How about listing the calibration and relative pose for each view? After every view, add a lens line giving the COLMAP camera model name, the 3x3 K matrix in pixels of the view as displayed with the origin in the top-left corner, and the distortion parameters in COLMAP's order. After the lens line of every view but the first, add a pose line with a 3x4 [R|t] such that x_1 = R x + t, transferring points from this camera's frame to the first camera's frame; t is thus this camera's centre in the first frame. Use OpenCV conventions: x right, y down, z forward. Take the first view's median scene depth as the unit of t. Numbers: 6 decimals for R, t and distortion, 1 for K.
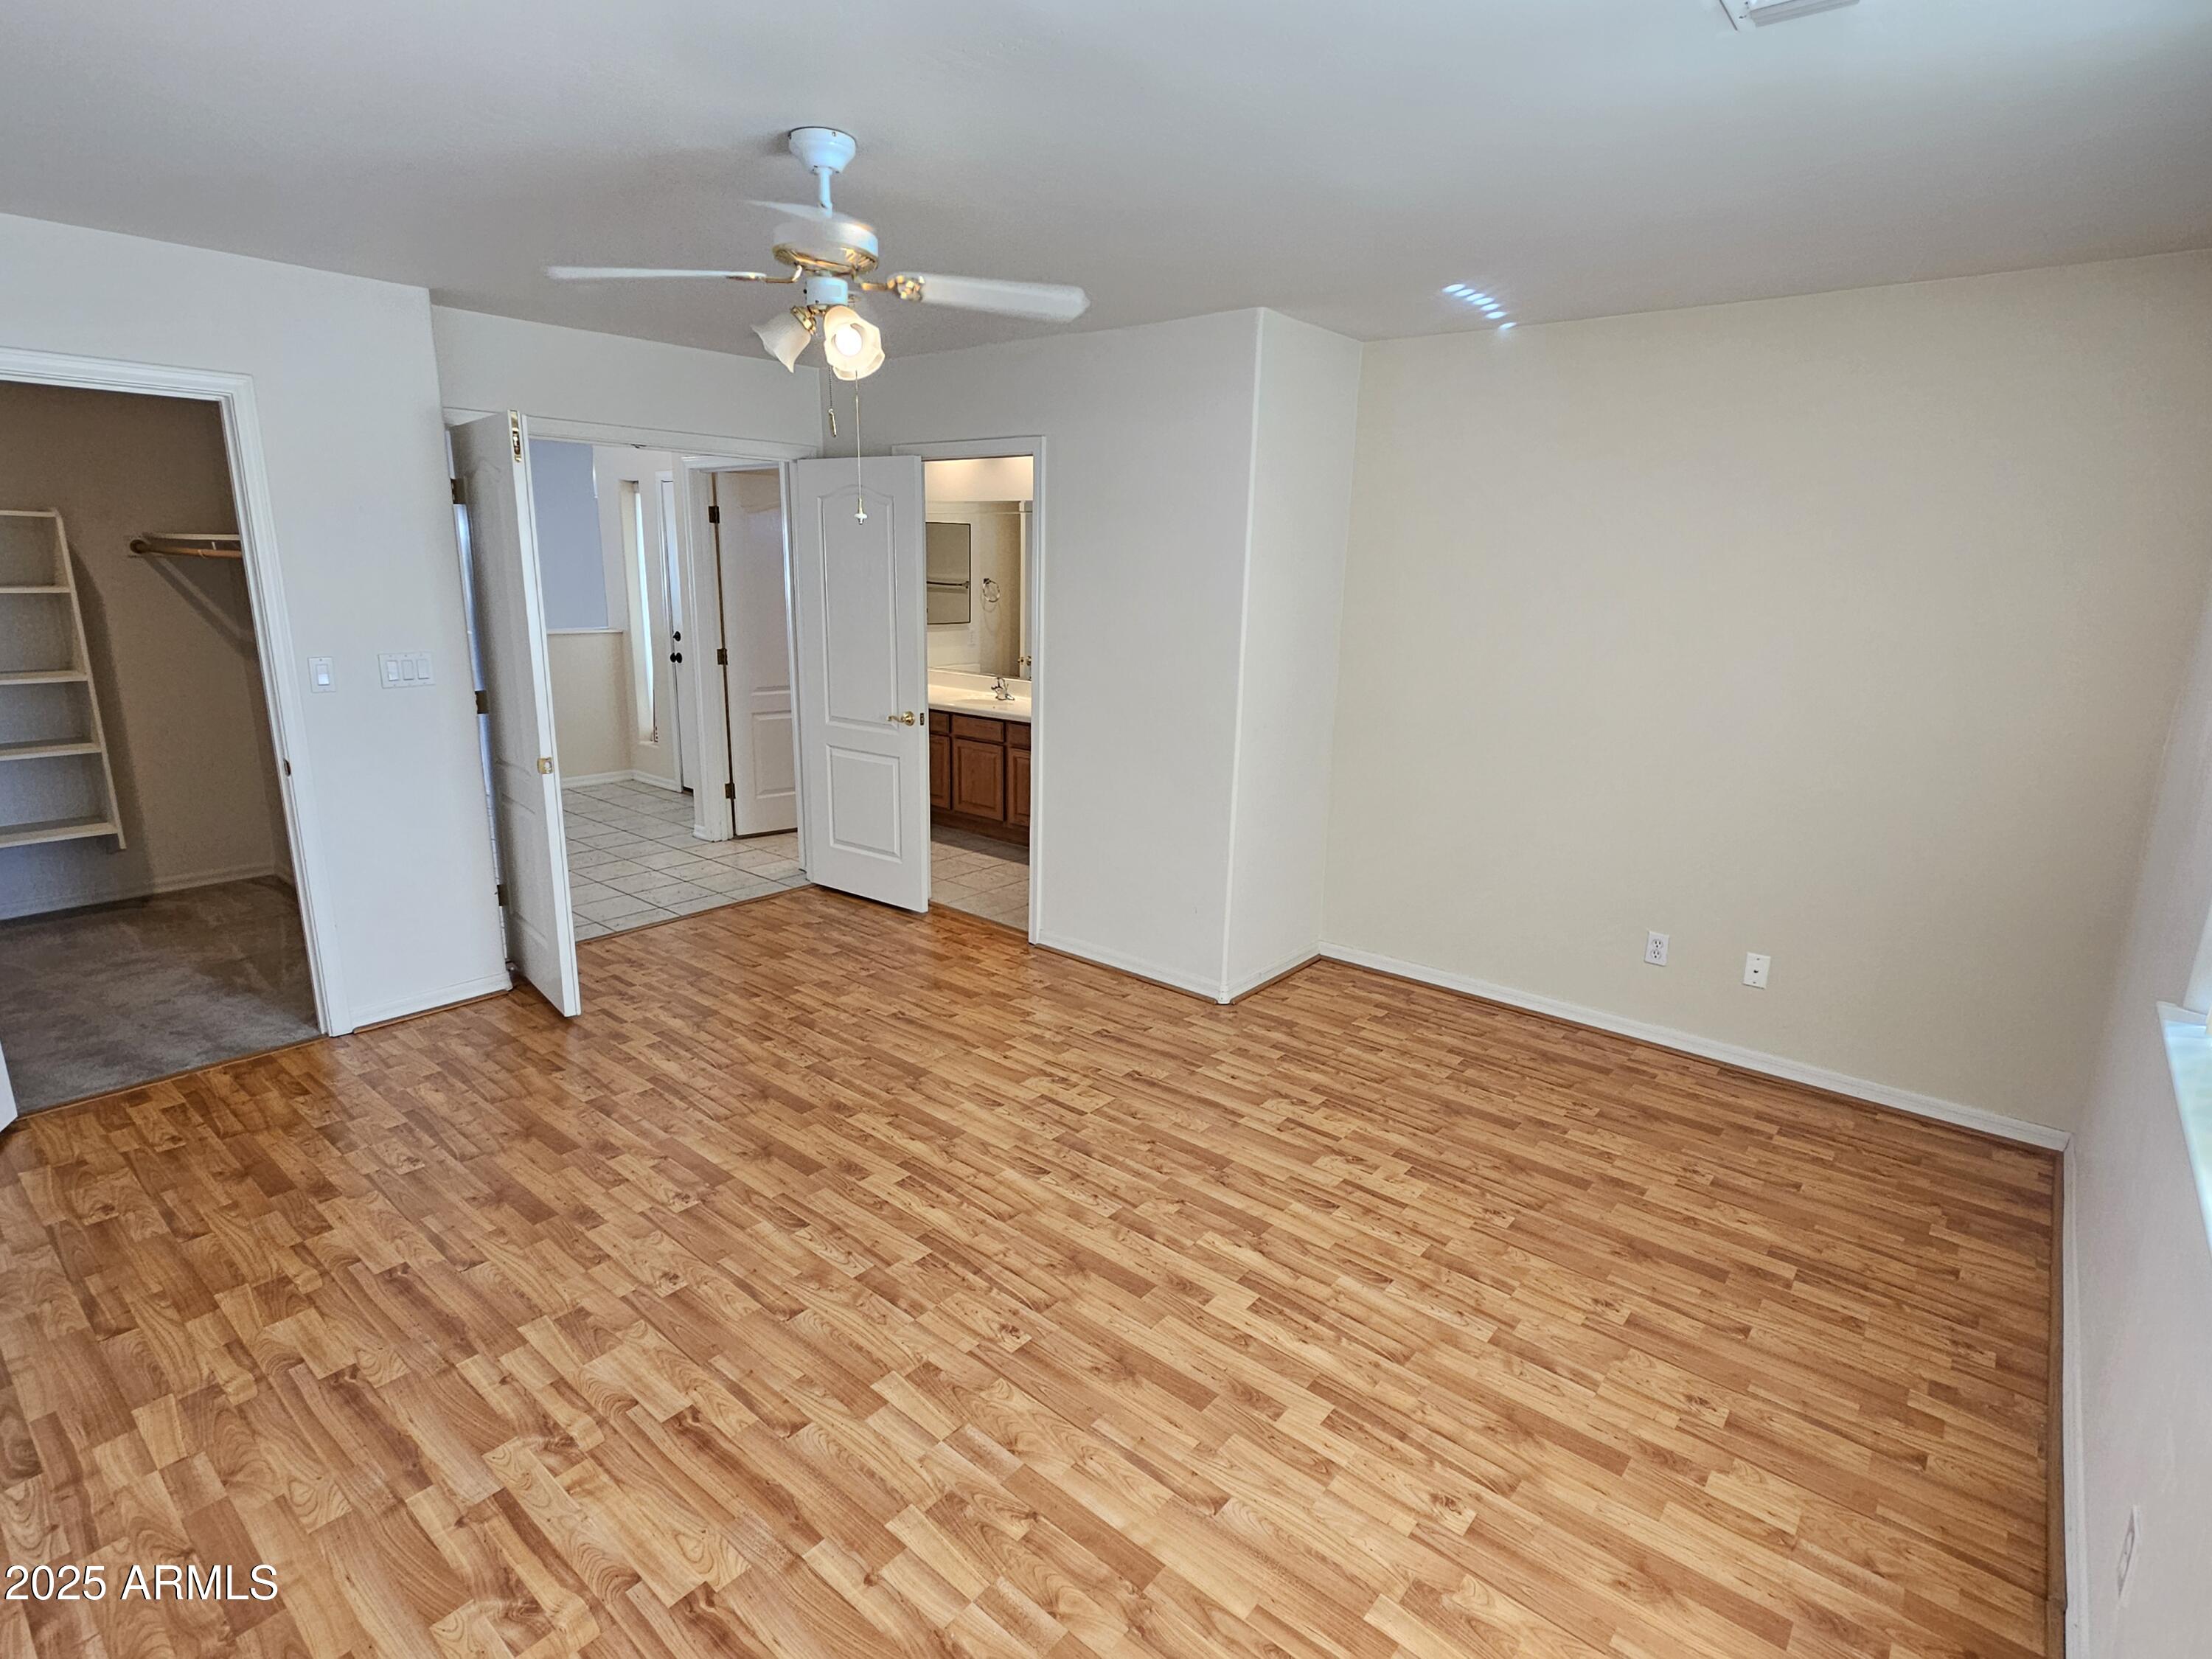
lens RADIAL K [[1128.0, 0, 1103.3], [0, 1128.0, 825.5], [0, 0, 1]] dist [0.009000, 0.002074]
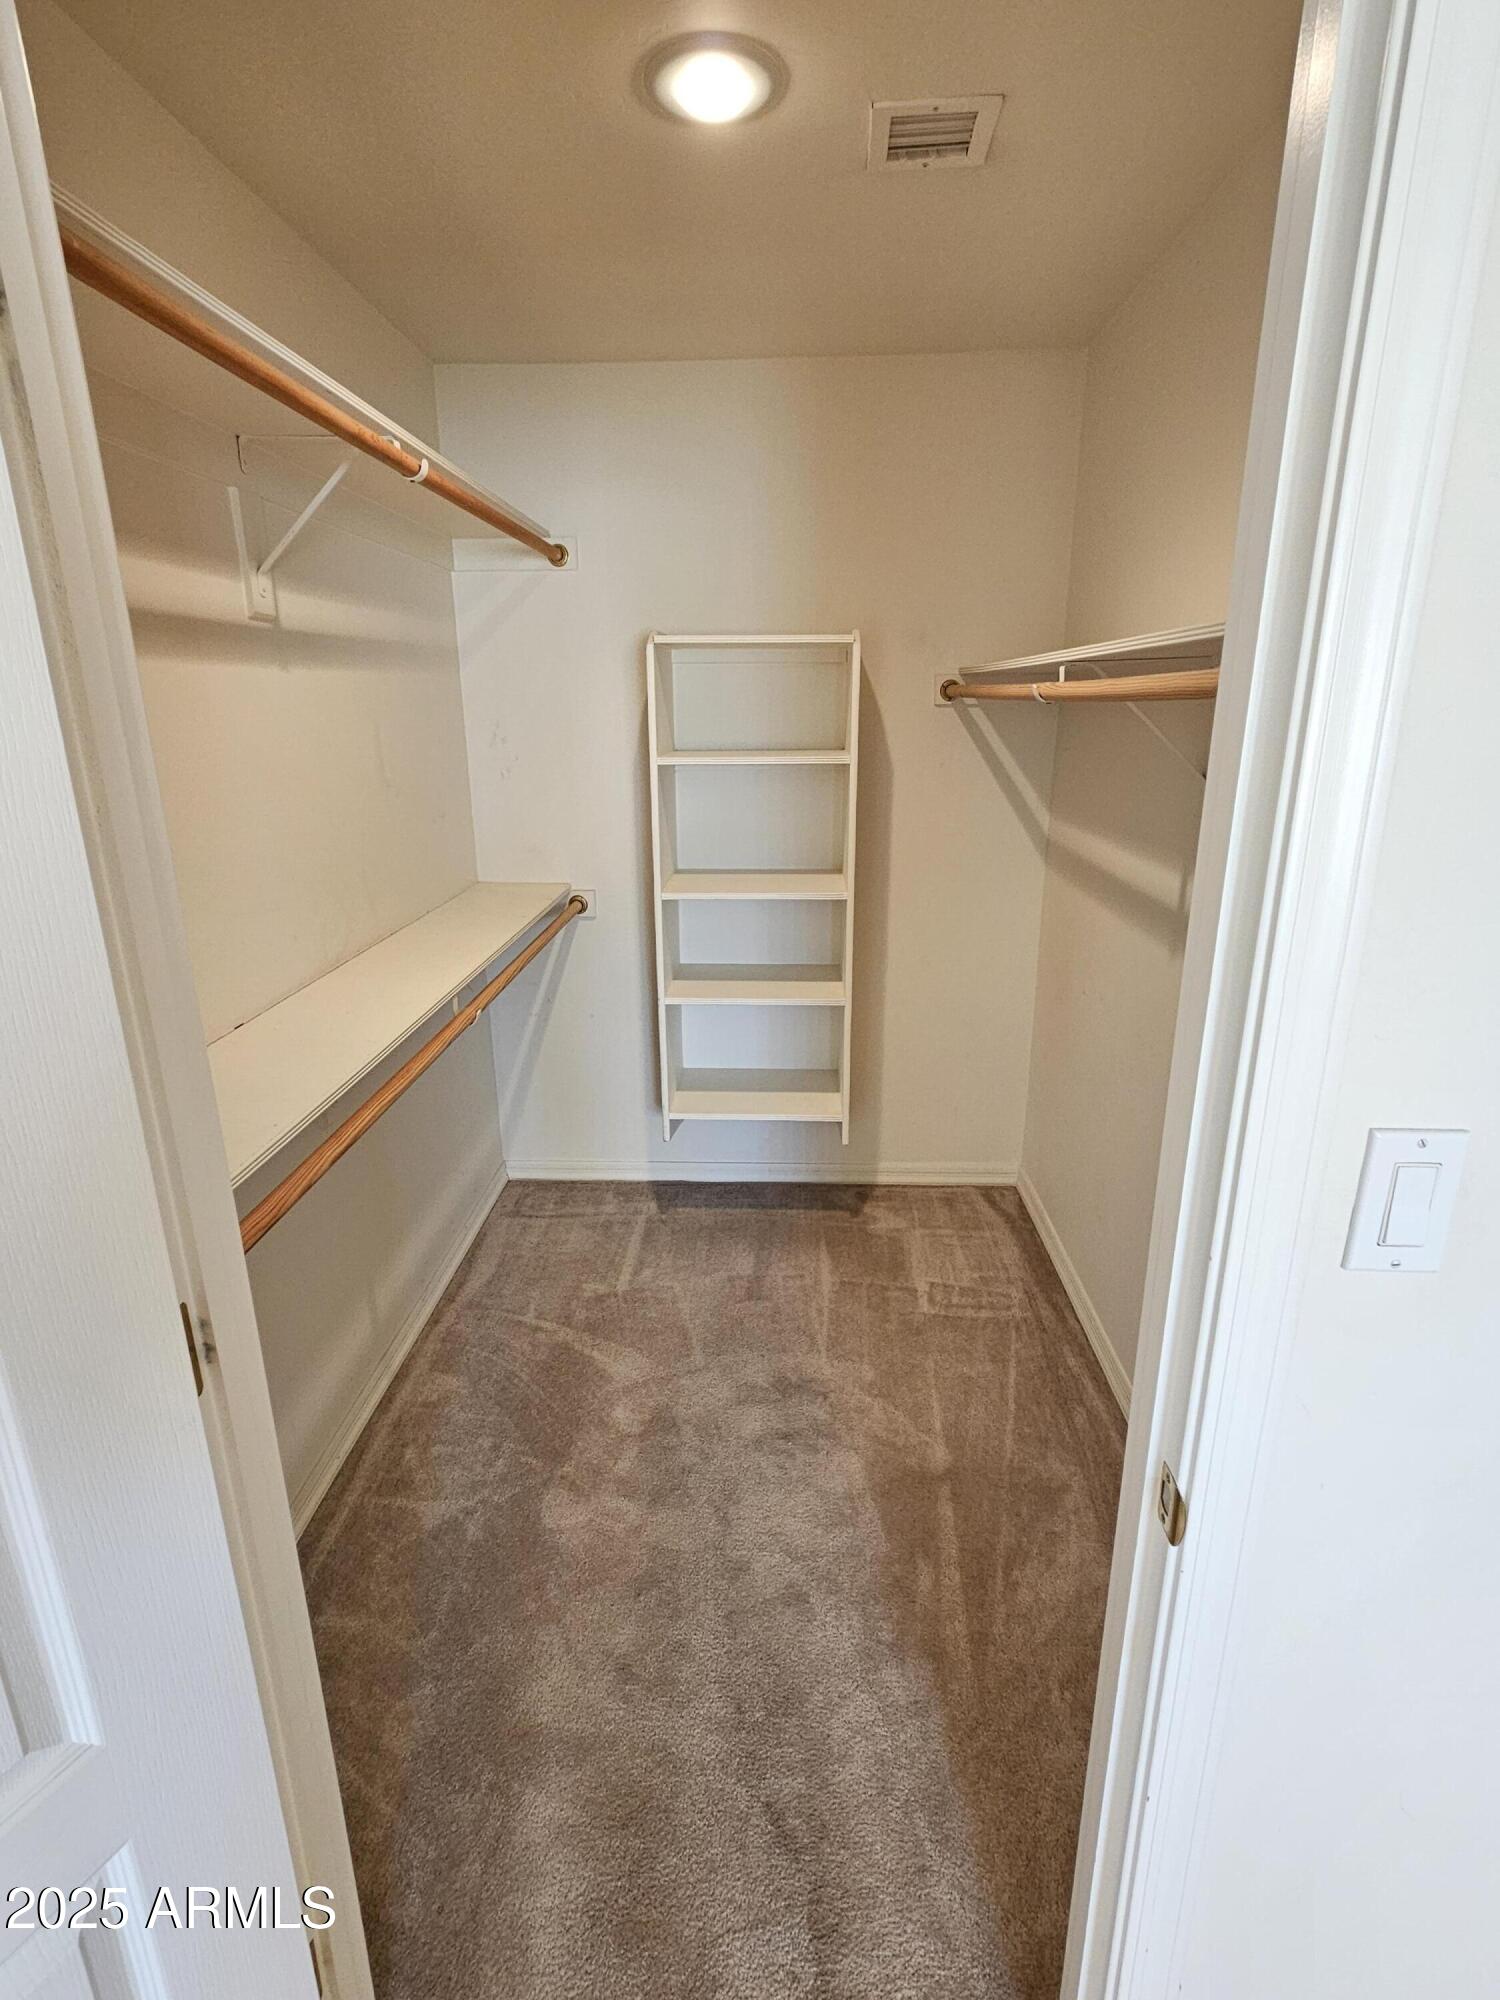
lens RADIAL K [[980.9, 0, 751.0], [0, 980.9, 994.7], [0, 0, 1]] dist [0.000972, 0.000097]
pose [[0.615347, 0.208389, -0.760212, -0.481061], [-0.163949, 0.977166, 0.135154, -0.138588], [0.771018, 0.041469, 0.635461, 0.594168]]
